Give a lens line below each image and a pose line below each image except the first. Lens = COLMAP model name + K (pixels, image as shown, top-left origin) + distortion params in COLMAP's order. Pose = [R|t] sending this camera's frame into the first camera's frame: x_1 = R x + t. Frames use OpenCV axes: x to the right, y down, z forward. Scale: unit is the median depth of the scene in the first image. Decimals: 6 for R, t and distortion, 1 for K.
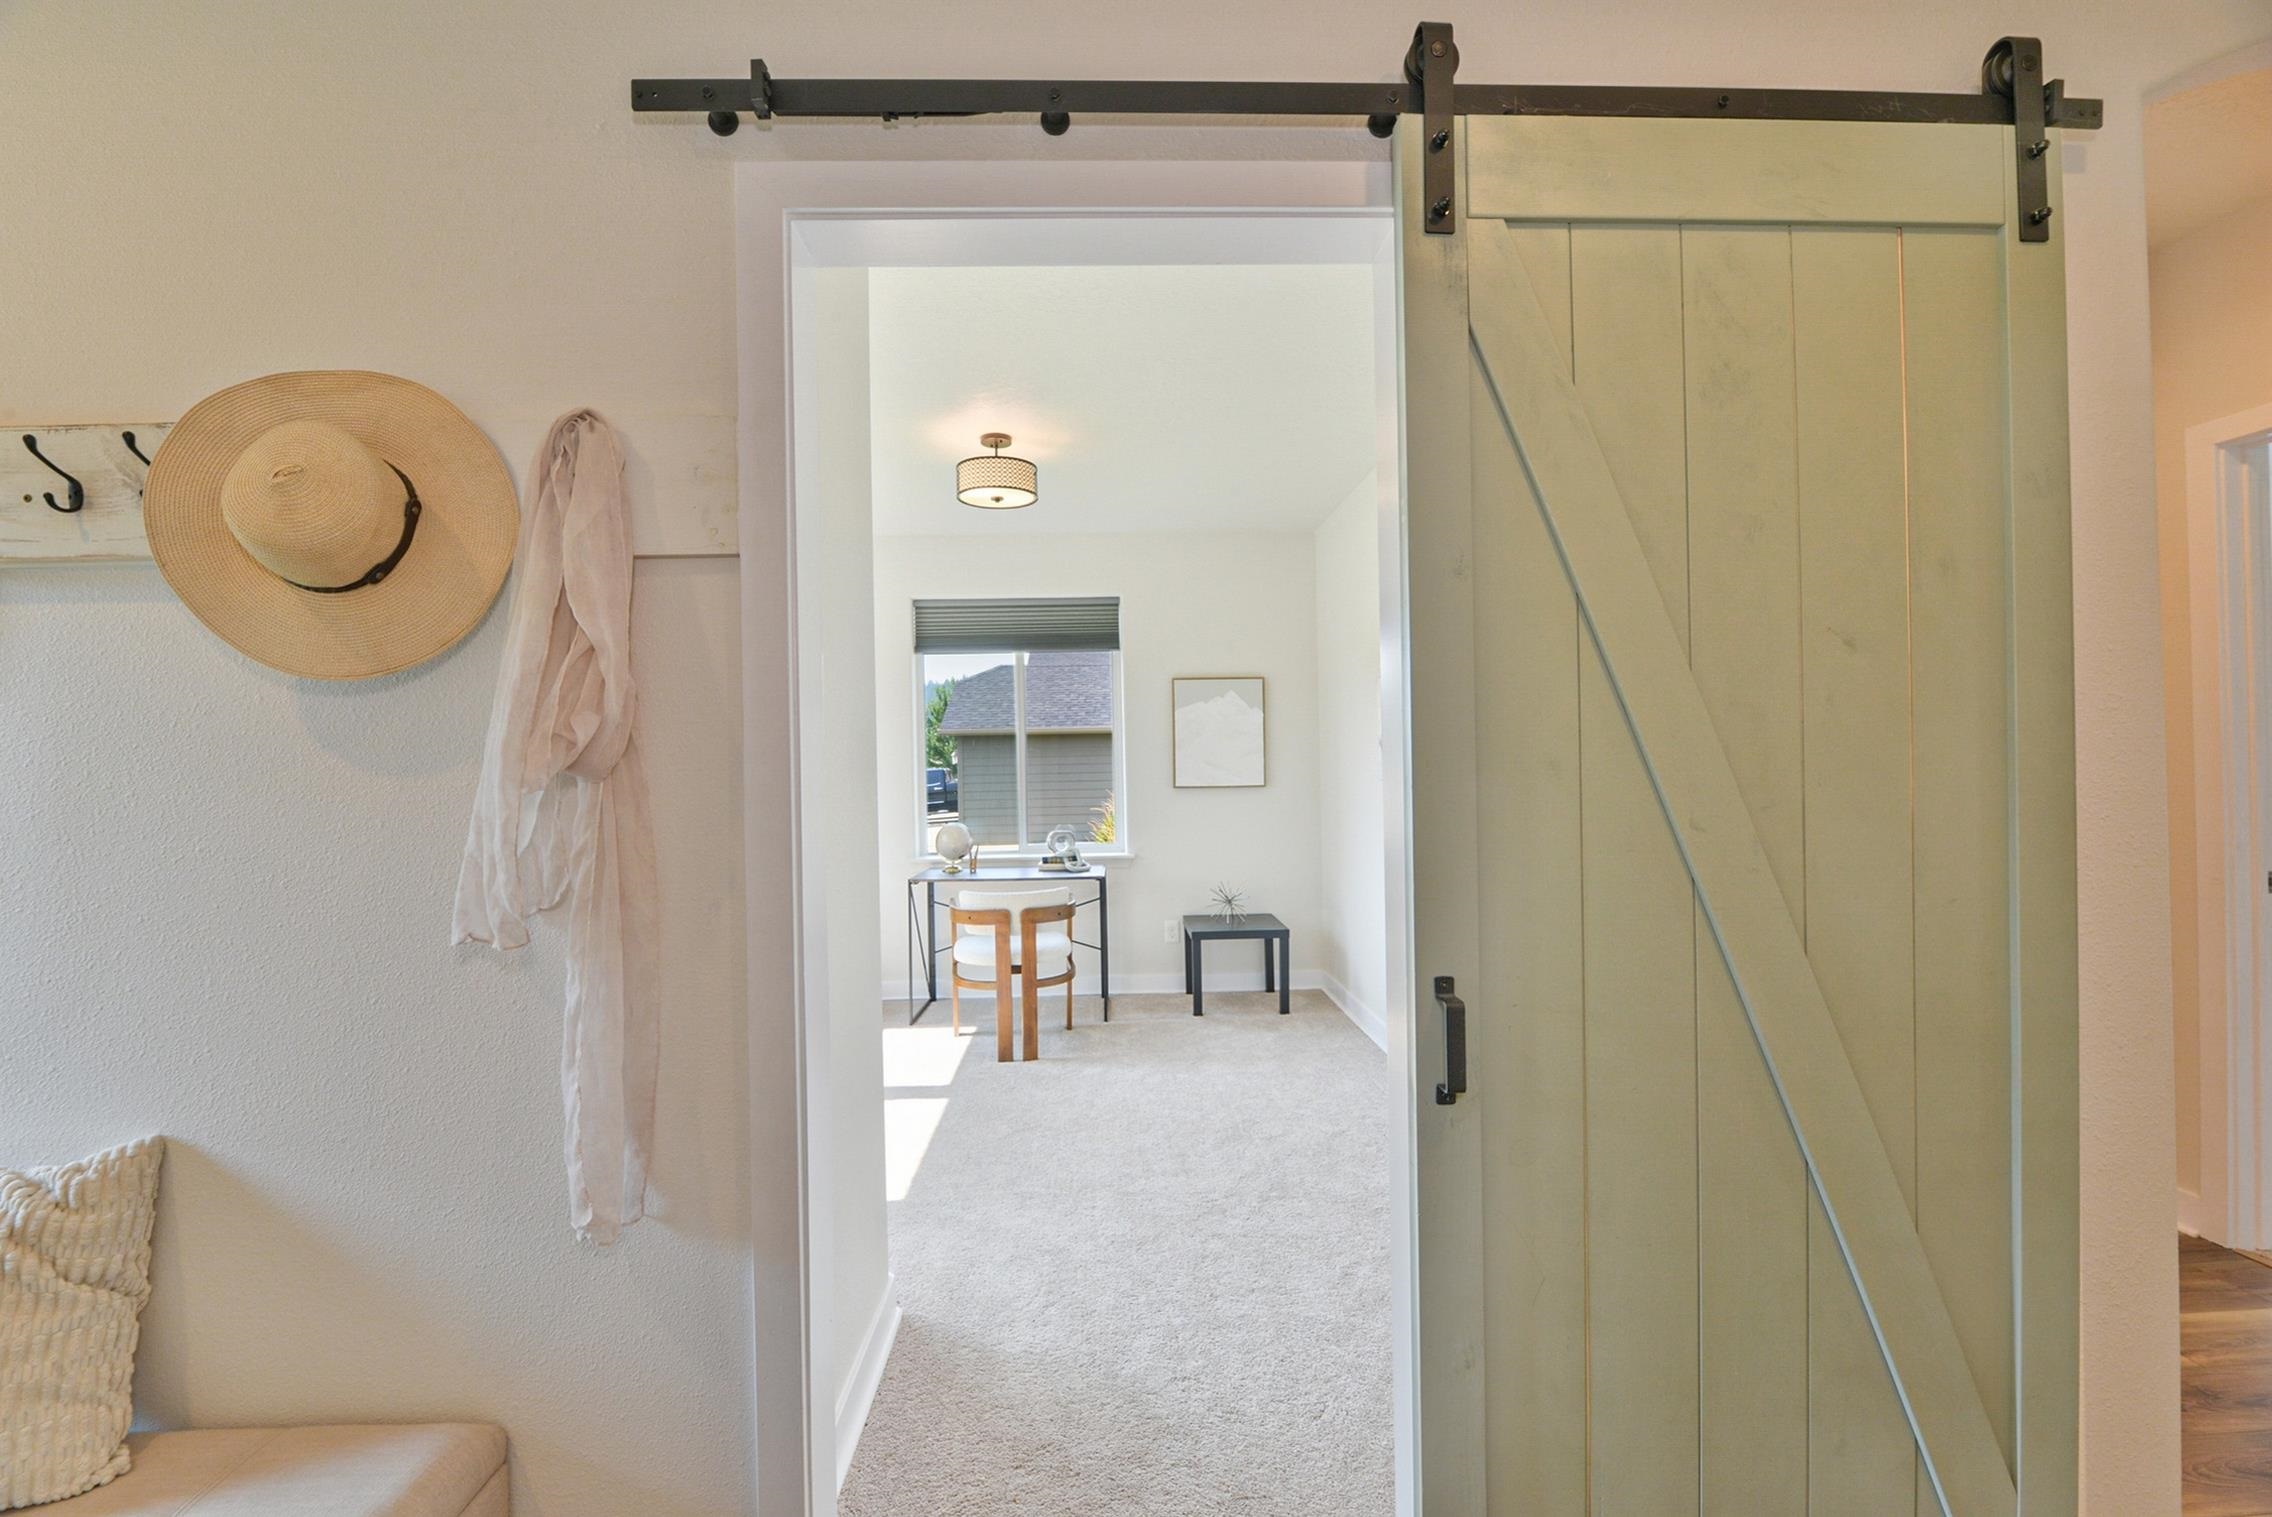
lens RADIAL K [[925.3, 0, 1130.1], [0, 925.3, 754.3], [0, 0, 1]] dist [-0.005998, -0.000939]
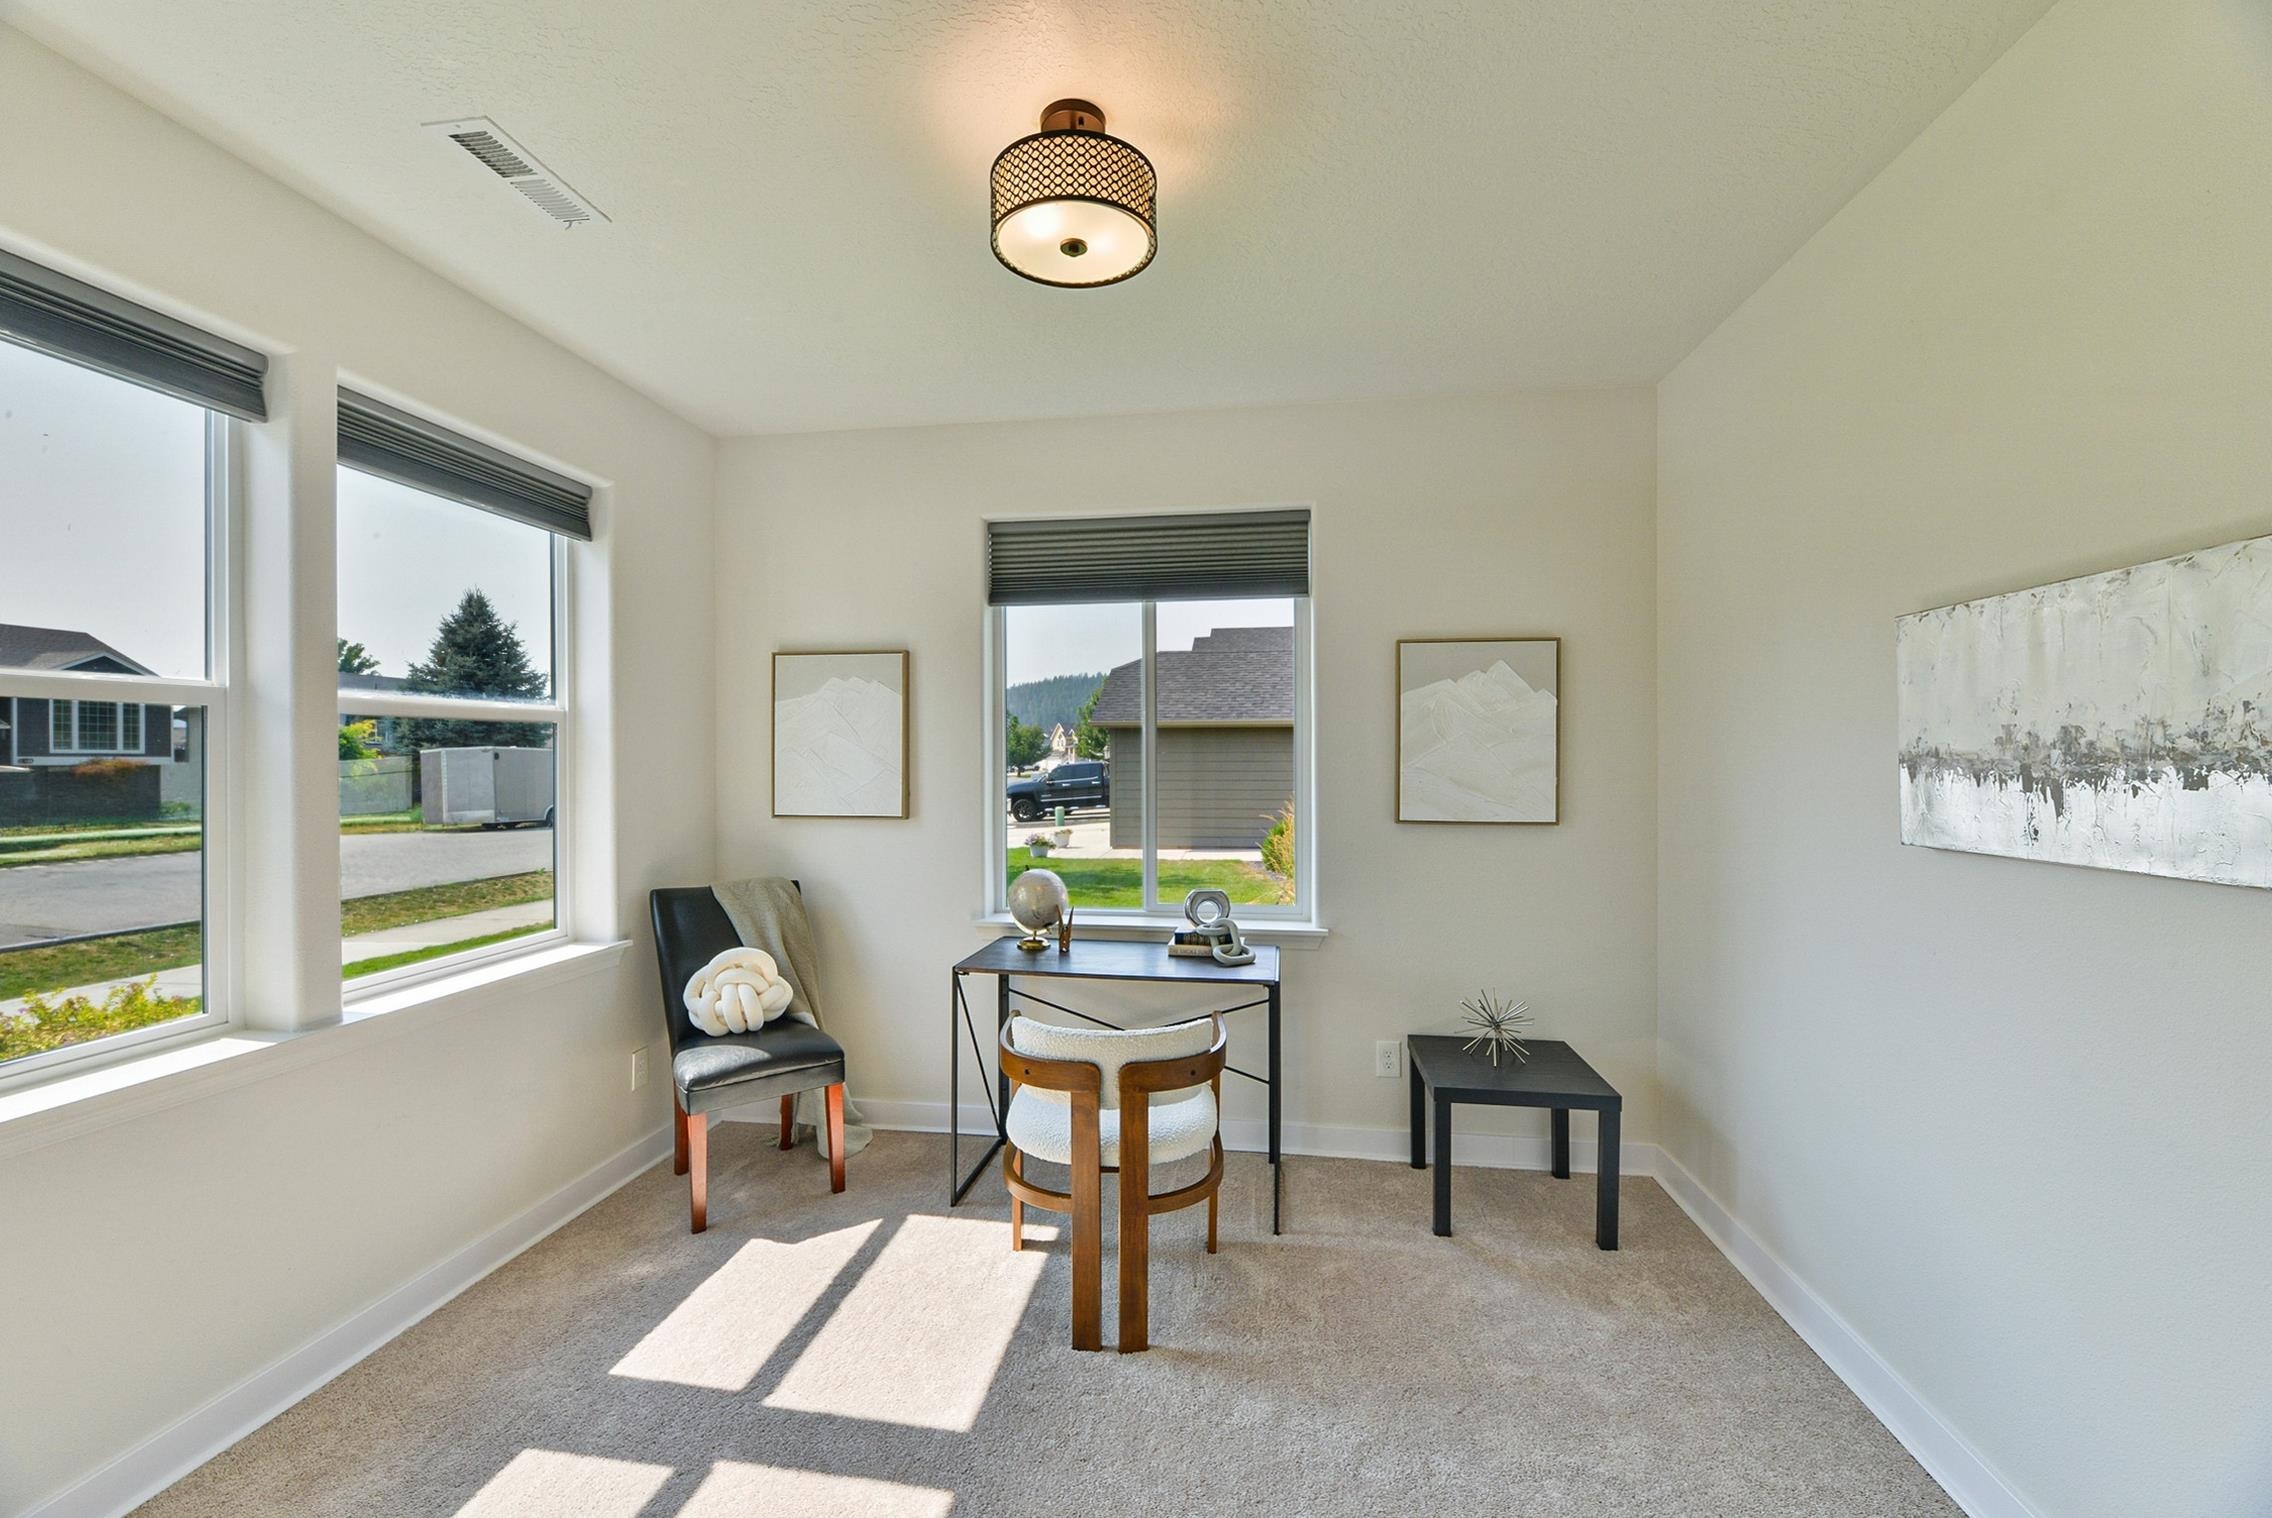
lens RADIAL K [[925.3, 0, 1130.1], [0, 925.3, 754.8], [0, 0, 1]] dist [-0.005998, -0.000939]
pose [[0.983934, 0.017284, -0.177694, -0.018764], [-0.015728, 0.999825, 0.010165, -0.012021], [0.177839, -0.007207, 0.984033, 0.417727]]
